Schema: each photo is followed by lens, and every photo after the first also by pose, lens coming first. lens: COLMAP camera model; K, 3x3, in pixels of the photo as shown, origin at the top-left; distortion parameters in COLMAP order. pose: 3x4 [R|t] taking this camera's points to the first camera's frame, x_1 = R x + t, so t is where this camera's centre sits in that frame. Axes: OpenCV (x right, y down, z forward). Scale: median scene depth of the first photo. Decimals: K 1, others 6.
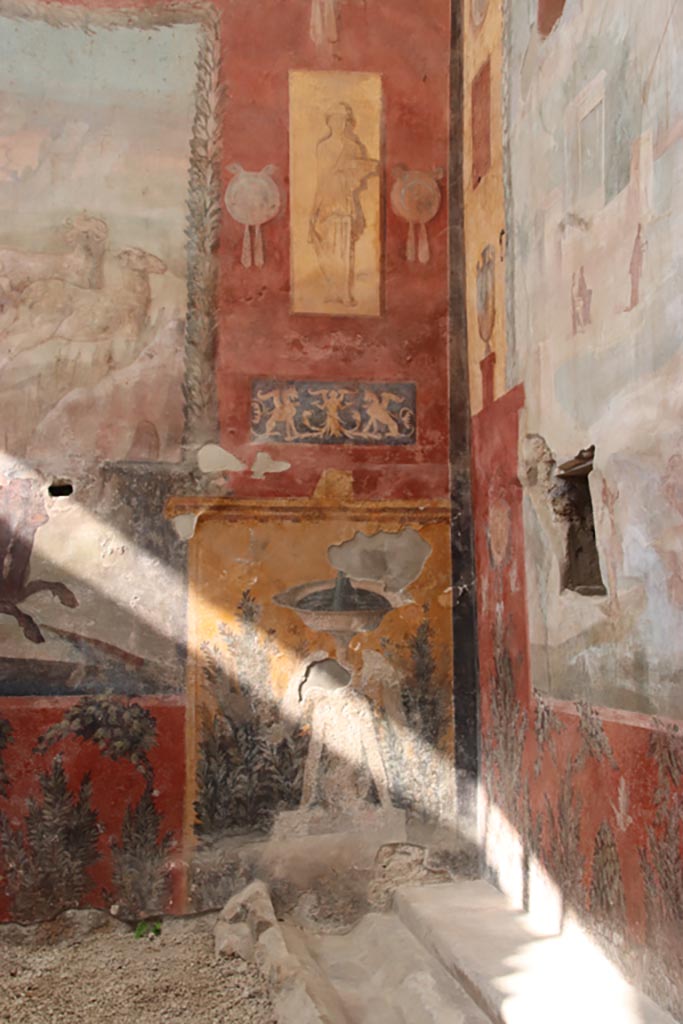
lens RADIAL K [[1215.2, 0, 341.5], [0, 1215.2, 512.0], [0, 0, 1]] dist [0.014997, 0.475809]
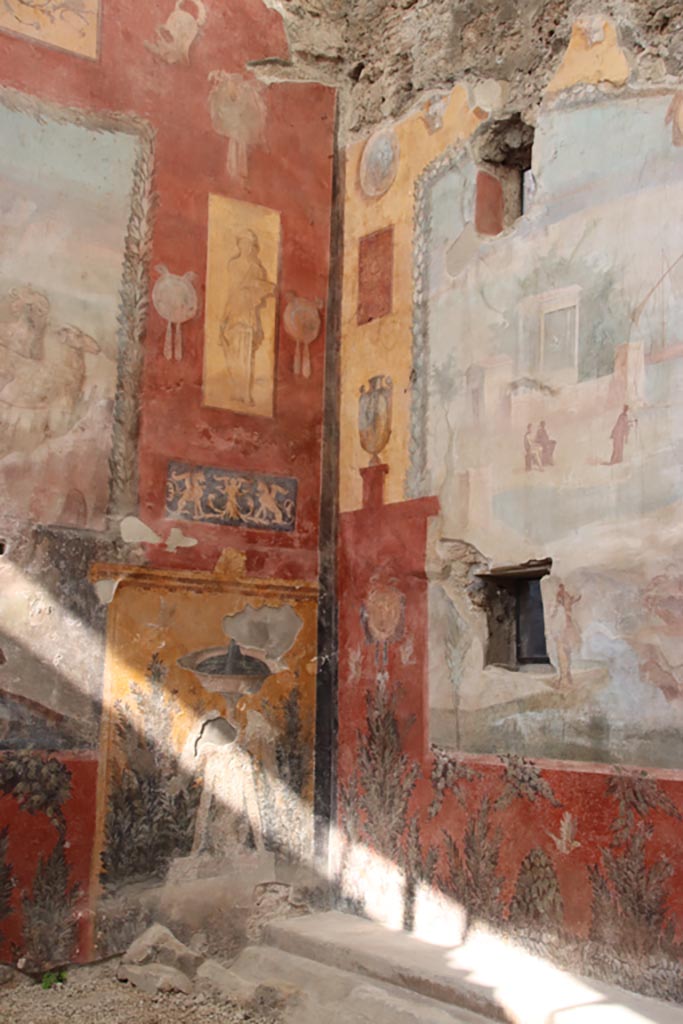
lens RADIAL K [[1215.2, 0, 341.5], [0, 1215.2, 512.0], [0, 0, 1]] dist [0.014997, 0.475809]
pose [[0.887817, 0.092266, 0.450852, -0.433558], [-0.069663, 0.995350, -0.066517, -0.000637], [-0.454893, 0.027647, 0.890117, -0.051622]]
